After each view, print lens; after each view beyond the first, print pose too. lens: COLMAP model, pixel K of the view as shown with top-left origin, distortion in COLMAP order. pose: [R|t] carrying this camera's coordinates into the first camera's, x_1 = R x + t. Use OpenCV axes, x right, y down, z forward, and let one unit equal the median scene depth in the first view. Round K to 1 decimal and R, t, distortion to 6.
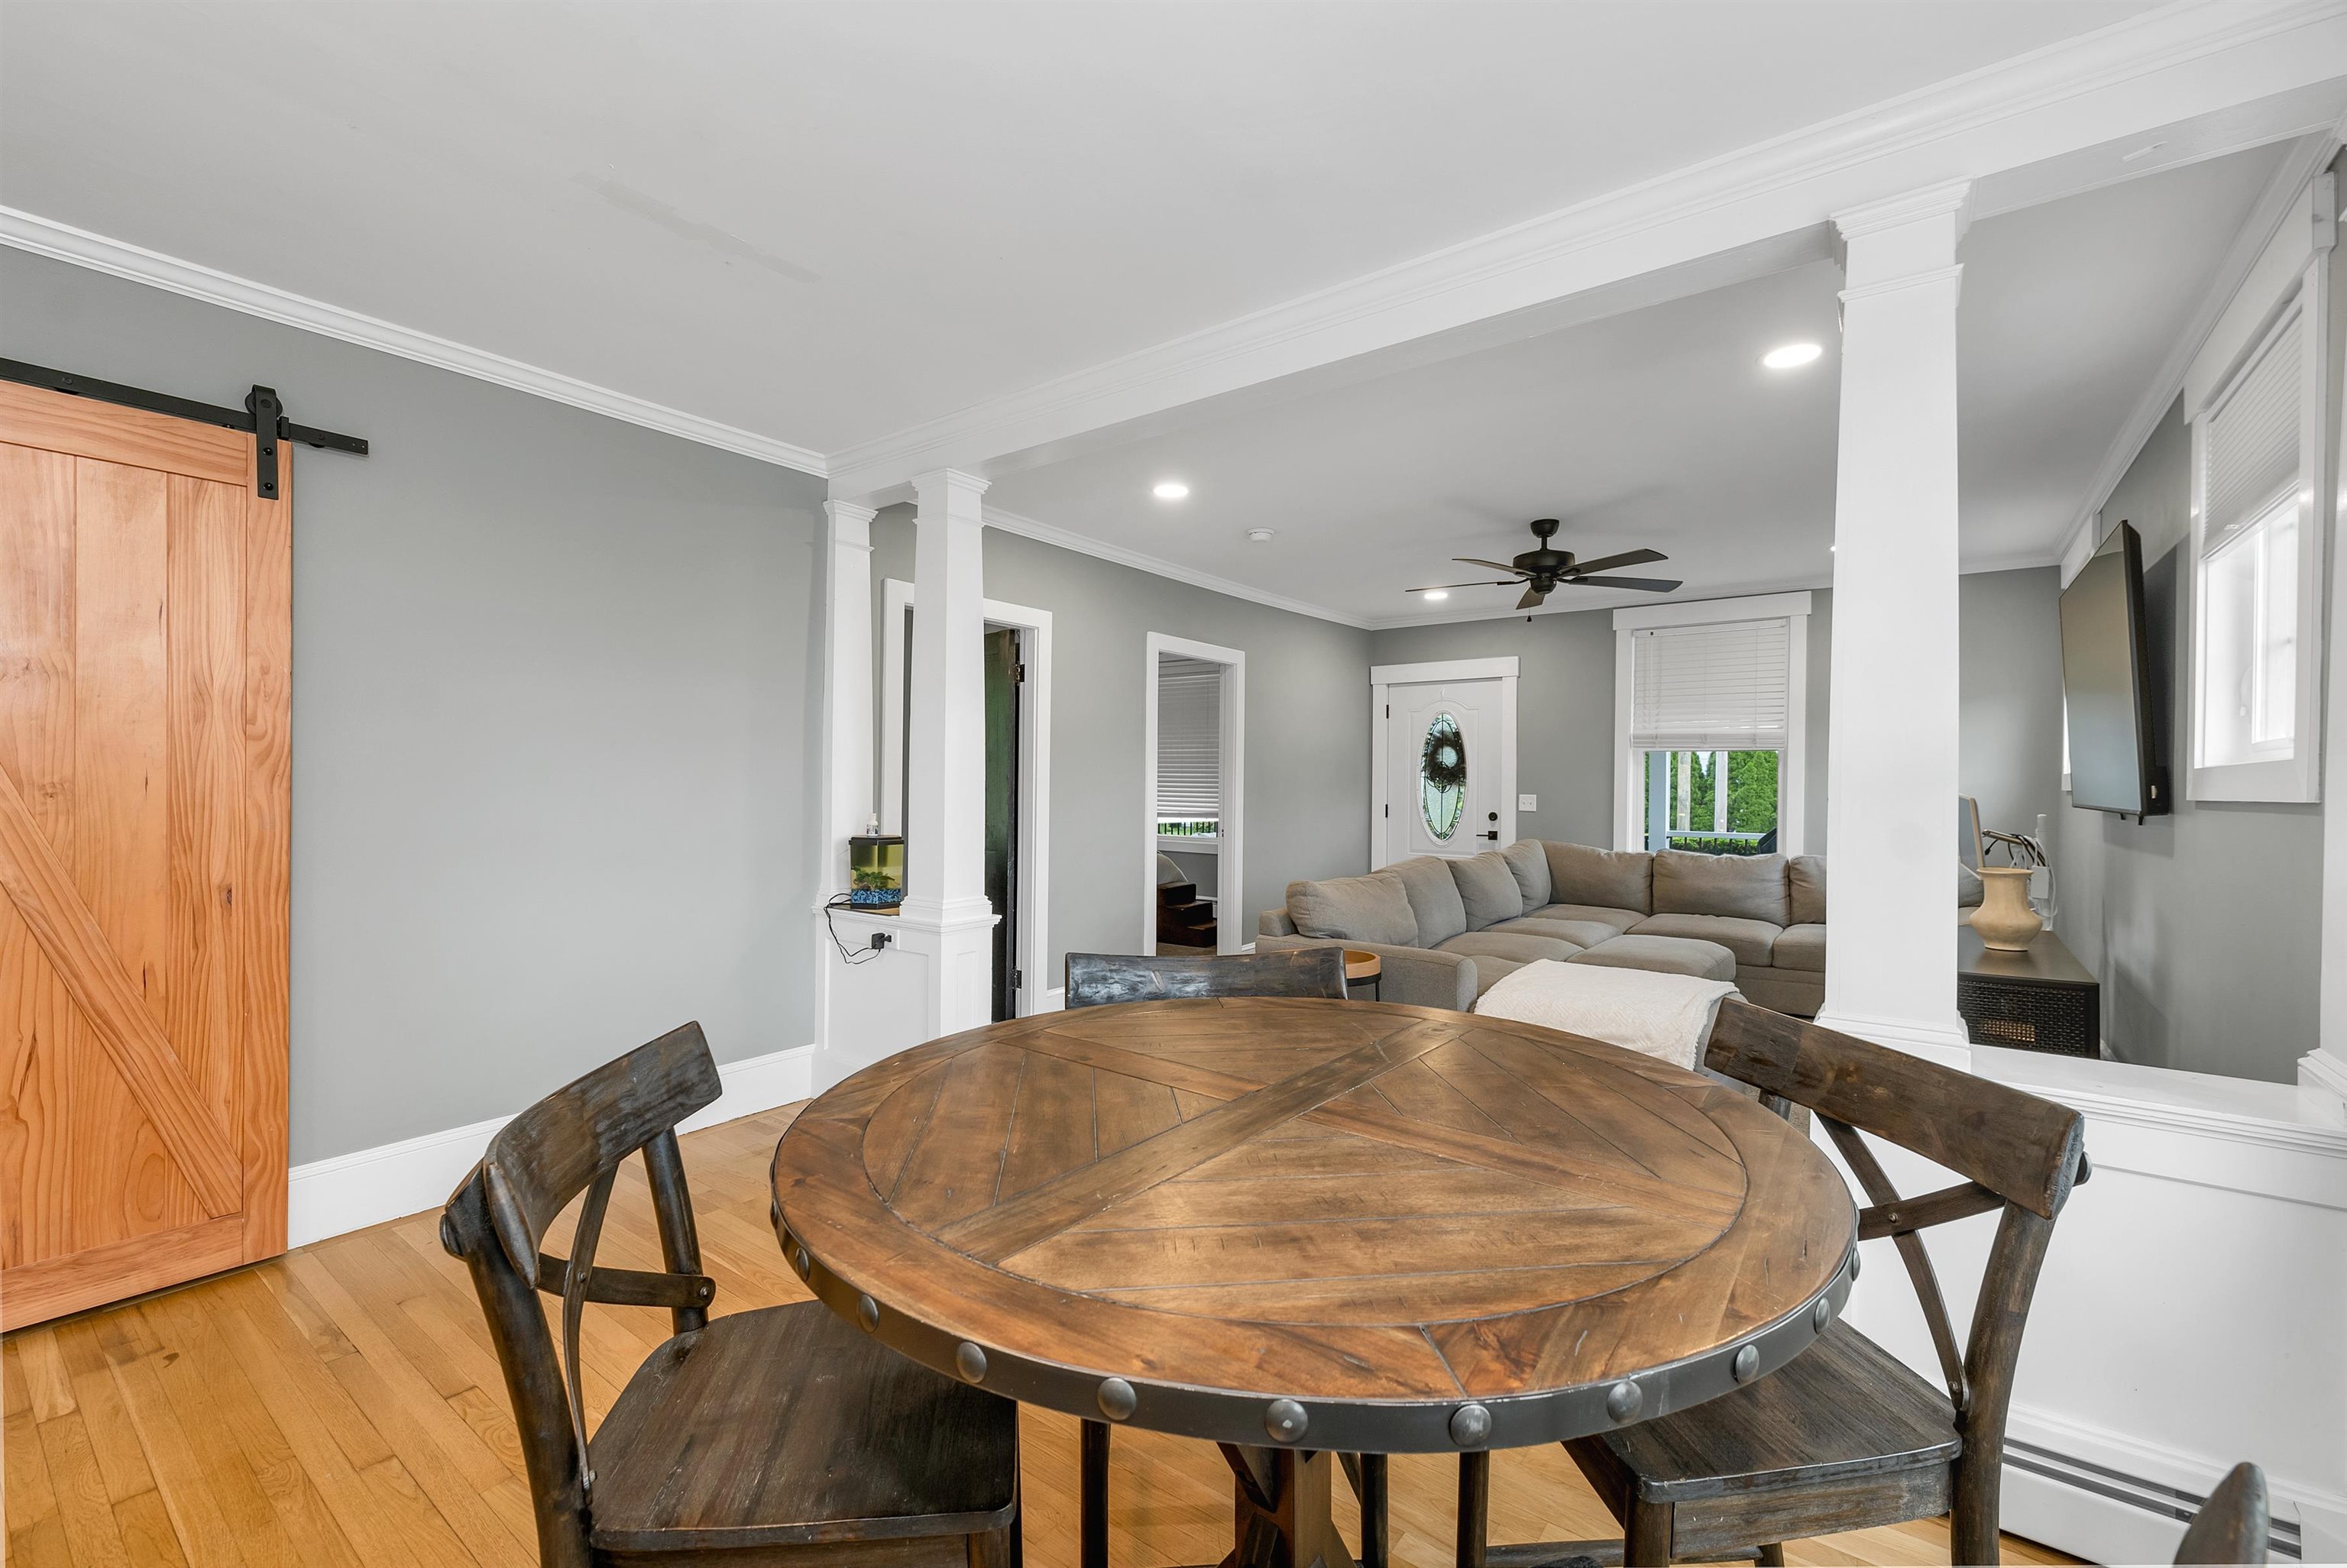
lens RADIAL K [[995.1, 0, 1166.6], [0, 995.1, 781.0], [0, 0, 1]] dist [0.009490, -0.001049]
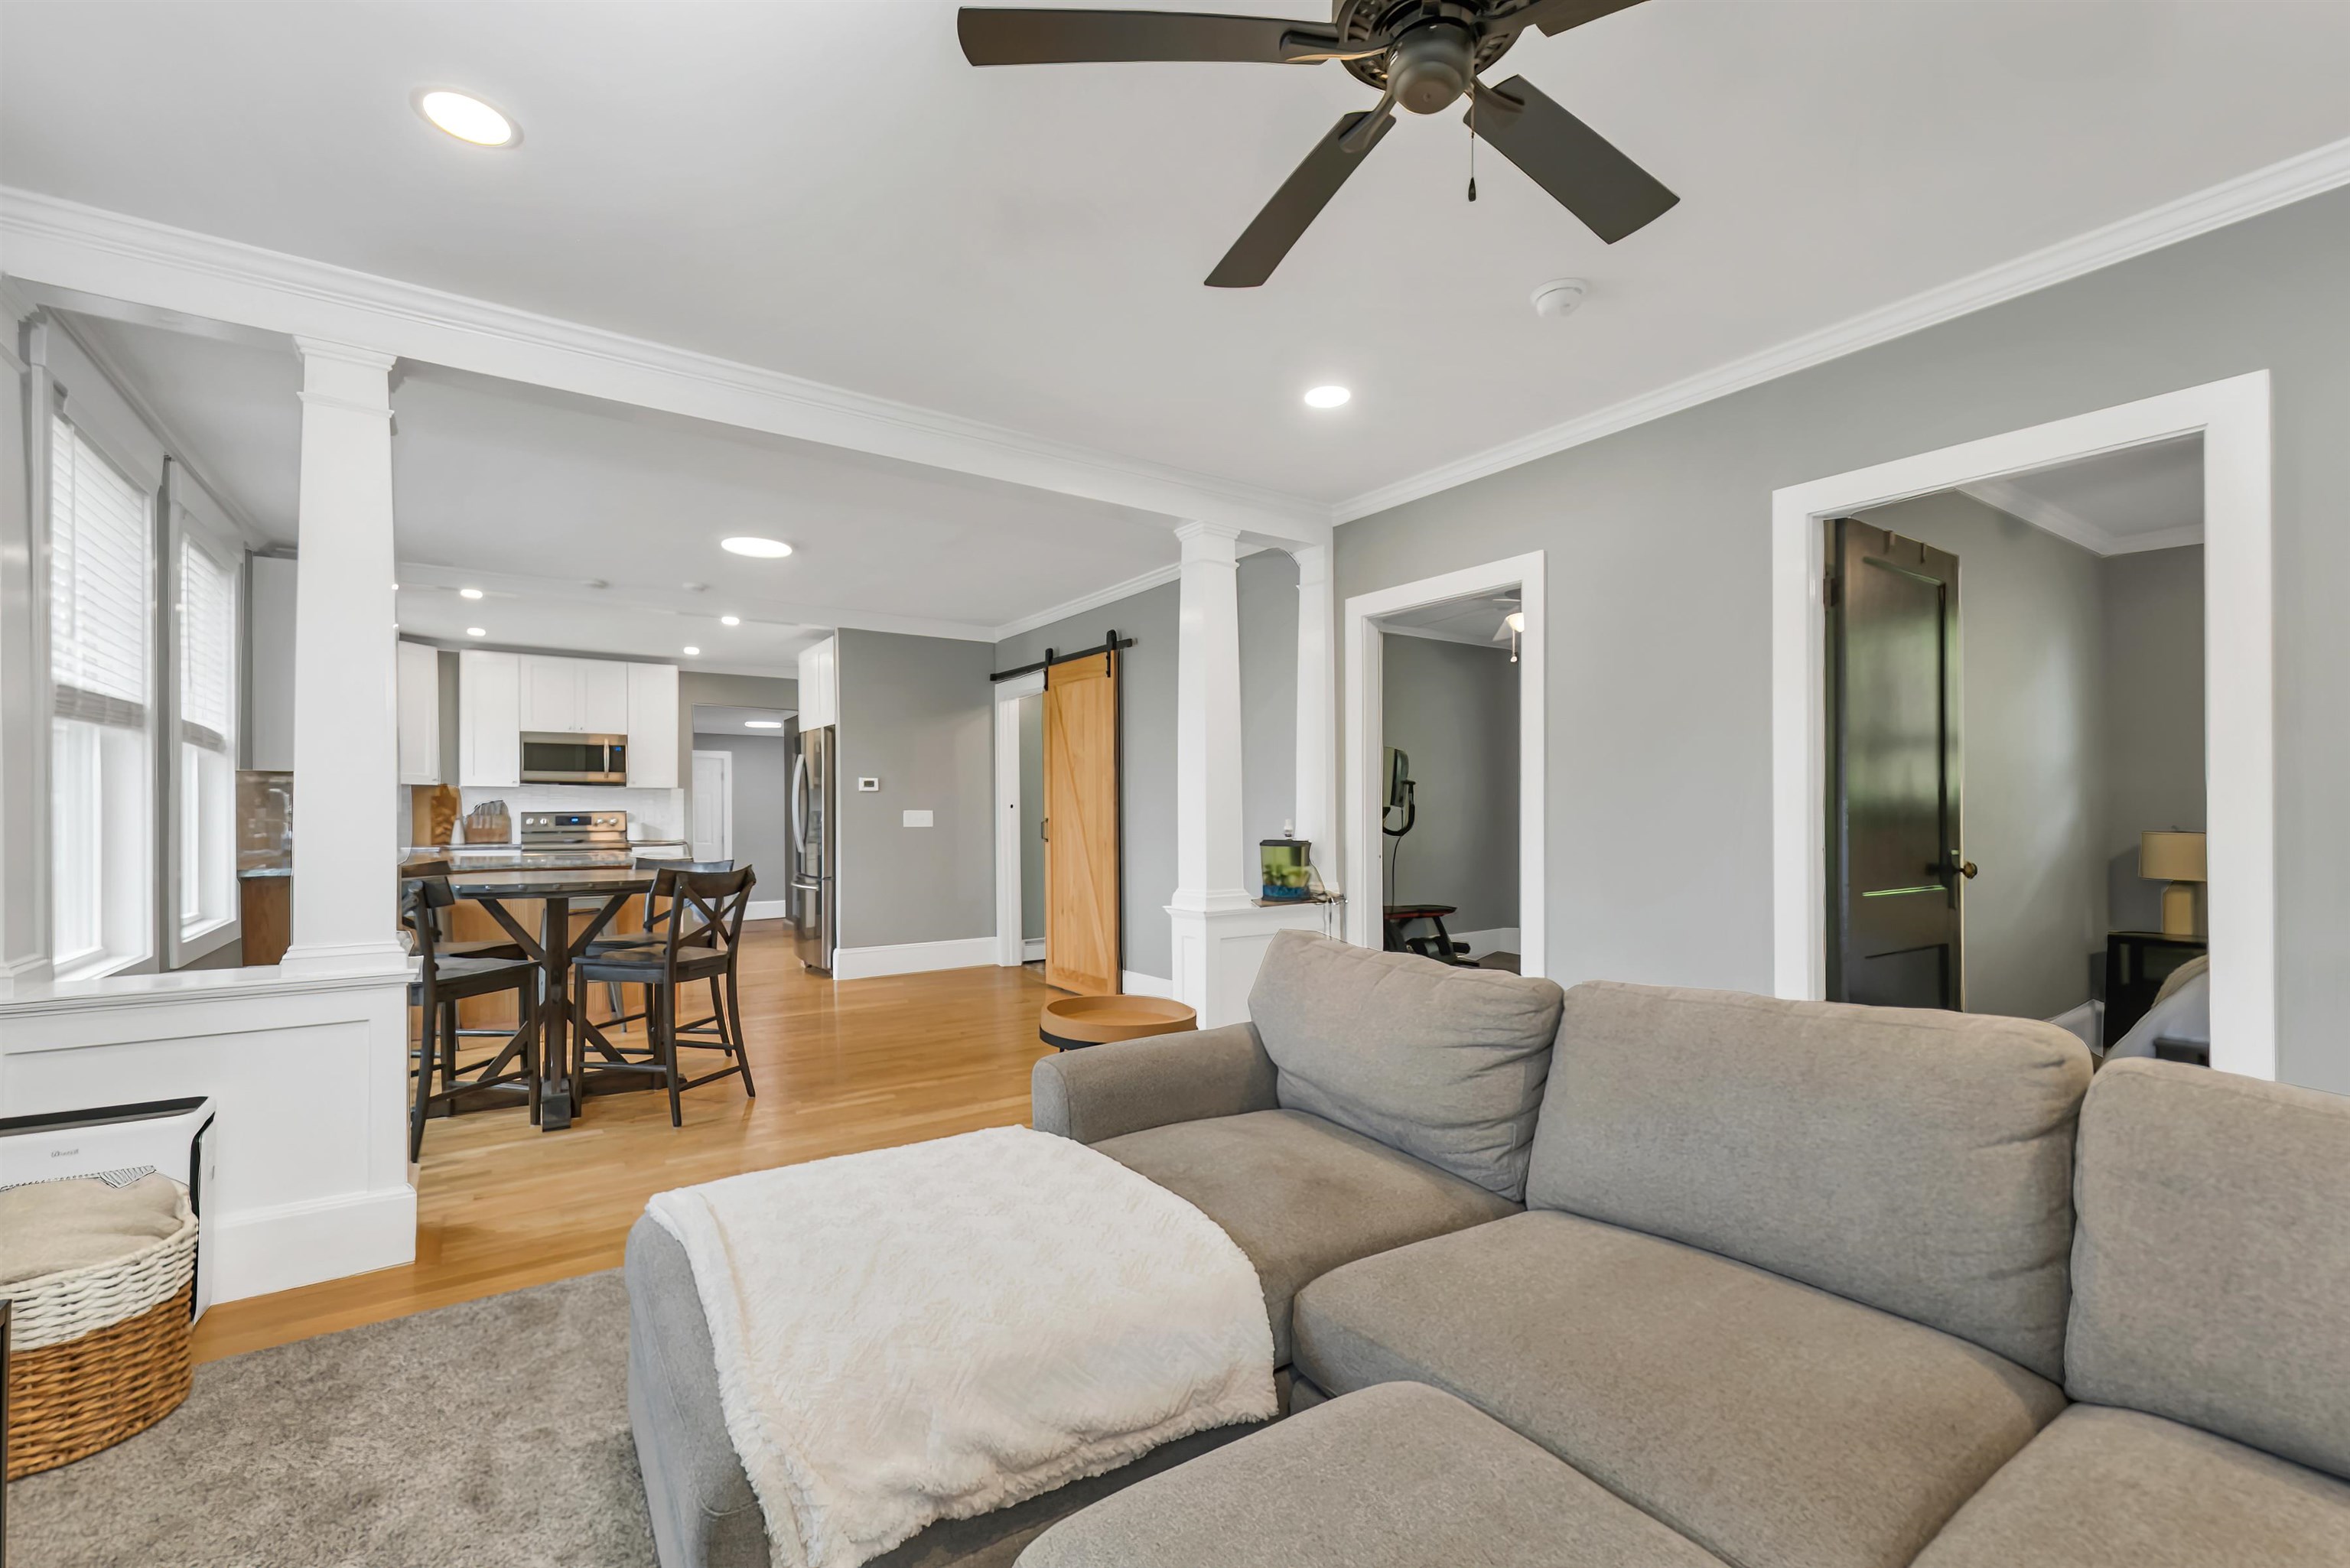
lens RADIAL K [[996.5, 0, 1190.6], [0, 996.5, 816.7], [0, 0, 1]] dist [0.009490, -0.001049]
pose [[-0.306900, -0.003182, -0.951737, 0.554407], [-0.001431, 0.999995, -0.002882, 0.021469], [0.951741, 0.000478, -0.306903, 0.832818]]
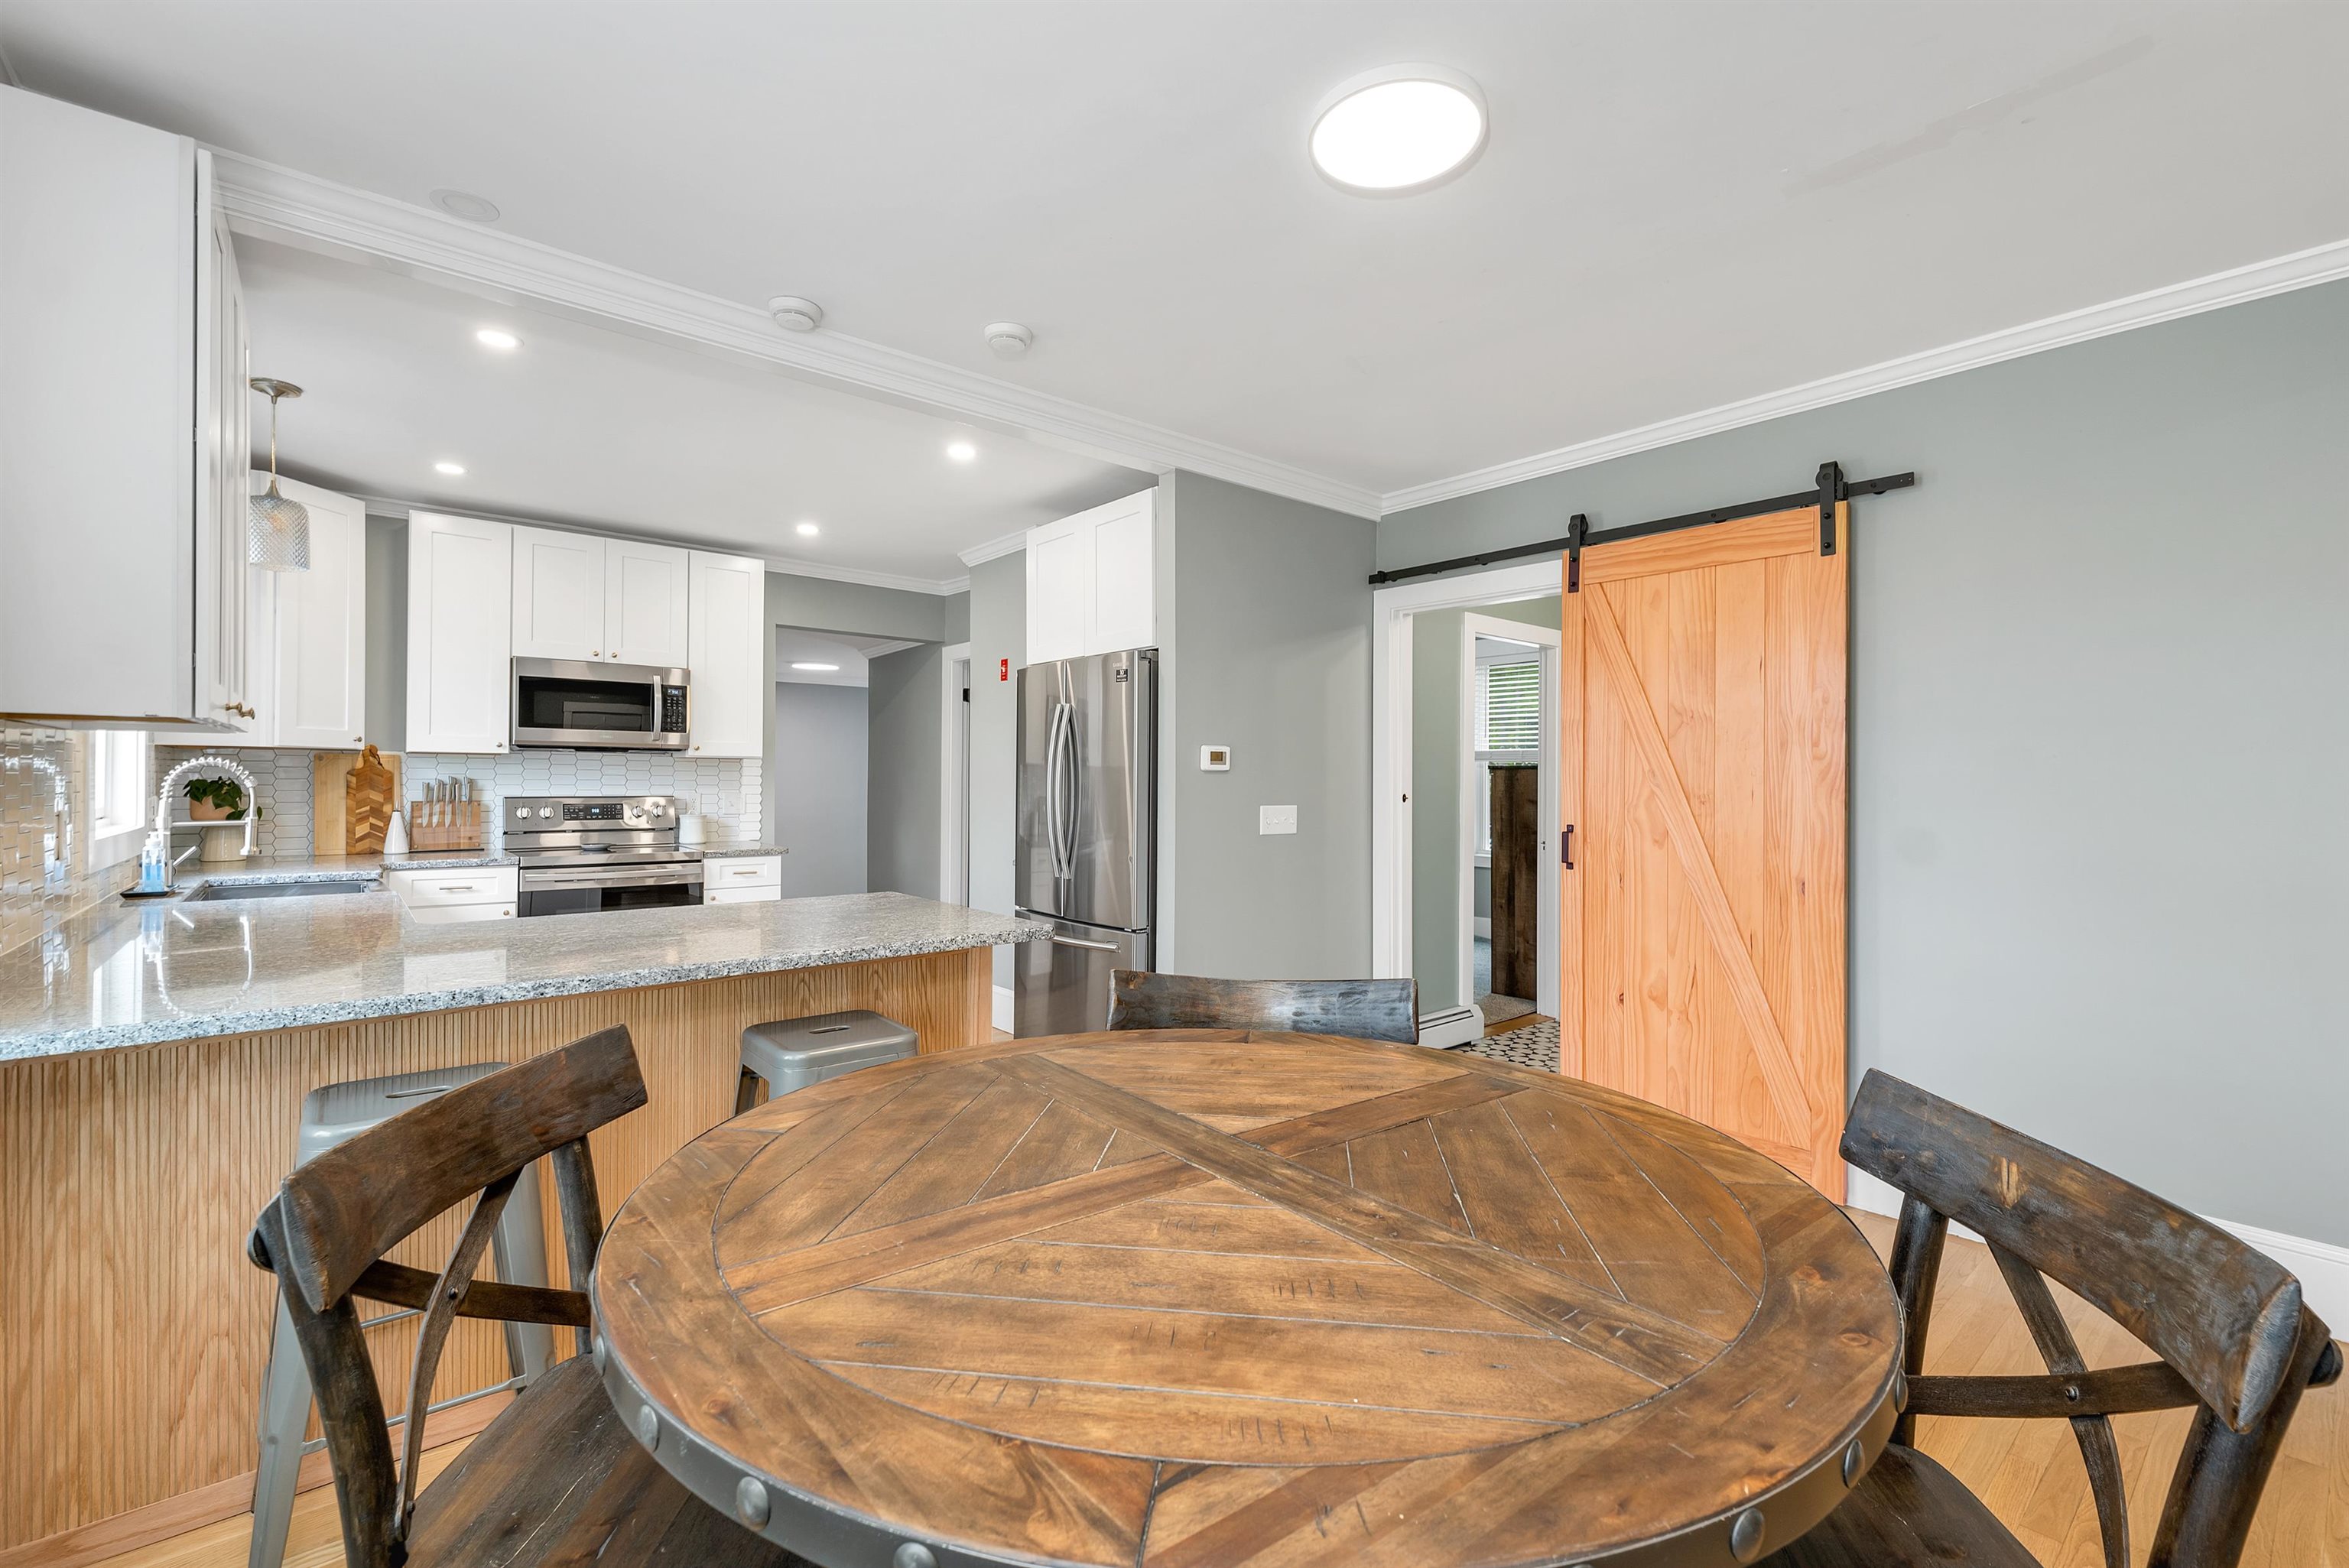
lens RADIAL K [[996.0, 0, 1161.4], [0, 996.0, 781.0], [0, 0, 1]] dist [0.009490, -0.001049]
pose [[-0.224377, -0.011074, -0.974439, 0.187707], [-0.010009, 0.999909, -0.009059, 0.001193], [0.974451, 0.007720, -0.224467, 0.219663]]
